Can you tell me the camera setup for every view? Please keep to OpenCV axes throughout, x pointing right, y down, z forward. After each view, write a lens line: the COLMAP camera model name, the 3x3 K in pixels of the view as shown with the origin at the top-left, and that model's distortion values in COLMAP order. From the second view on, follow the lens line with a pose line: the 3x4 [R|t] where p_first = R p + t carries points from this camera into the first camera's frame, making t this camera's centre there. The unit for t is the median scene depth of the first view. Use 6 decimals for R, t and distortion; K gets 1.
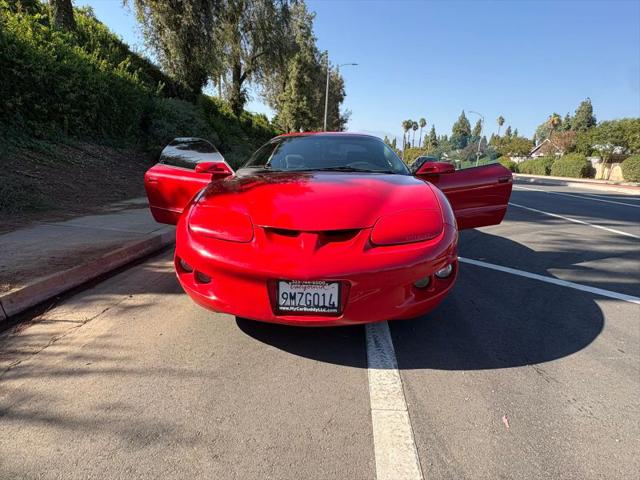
lens RADIAL K [[362.4, 0, 314.3], [0, 362.4, 235.4], [0, 0, 1]] dist [-0.001059, 0.001307]
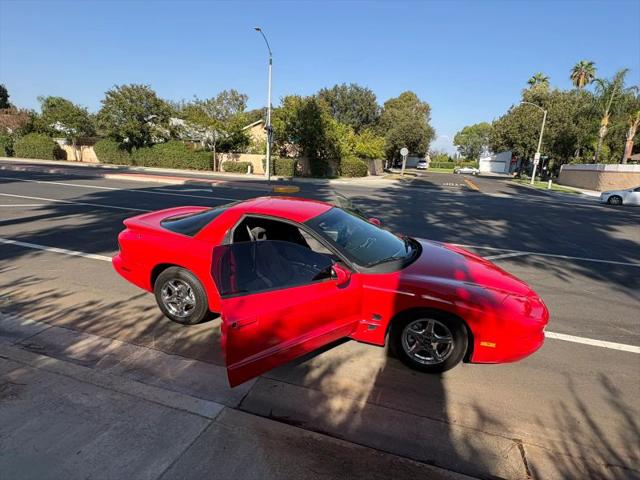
lens RADIAL K [[362.4, 0, 319.0], [0, 362.4, 240.9], [0, 0, 1]] dist [-0.001059, 0.001307]
pose [[0.225933, -0.245920, 0.942591, -0.336110], [0.161979, 0.963624, 0.212582, -0.139223], [-0.960582, 0.104651, 0.257548, 0.251727]]
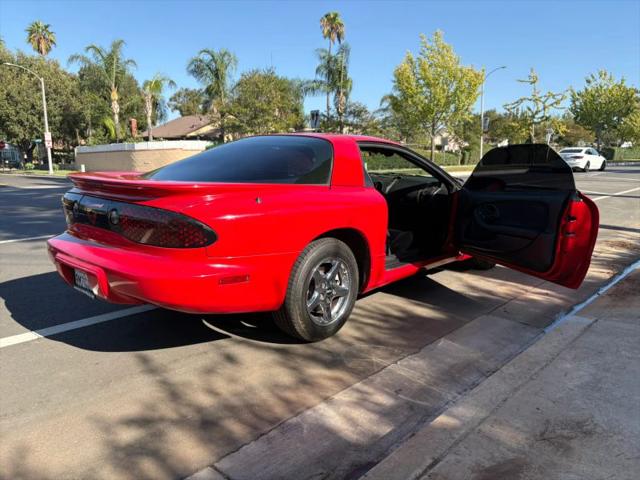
lens RADIAL K [[487.1, 0, 317.5], [0, 487.1, 238.3], [0, 0, 1]] dist [0.037484, -0.037372]
pose [[-0.783806, -0.127310, 0.607817, -0.212742], [0.113834, 0.932722, 0.342156, -0.156066], [-0.610484, 0.337374, -0.716581, 0.656146]]
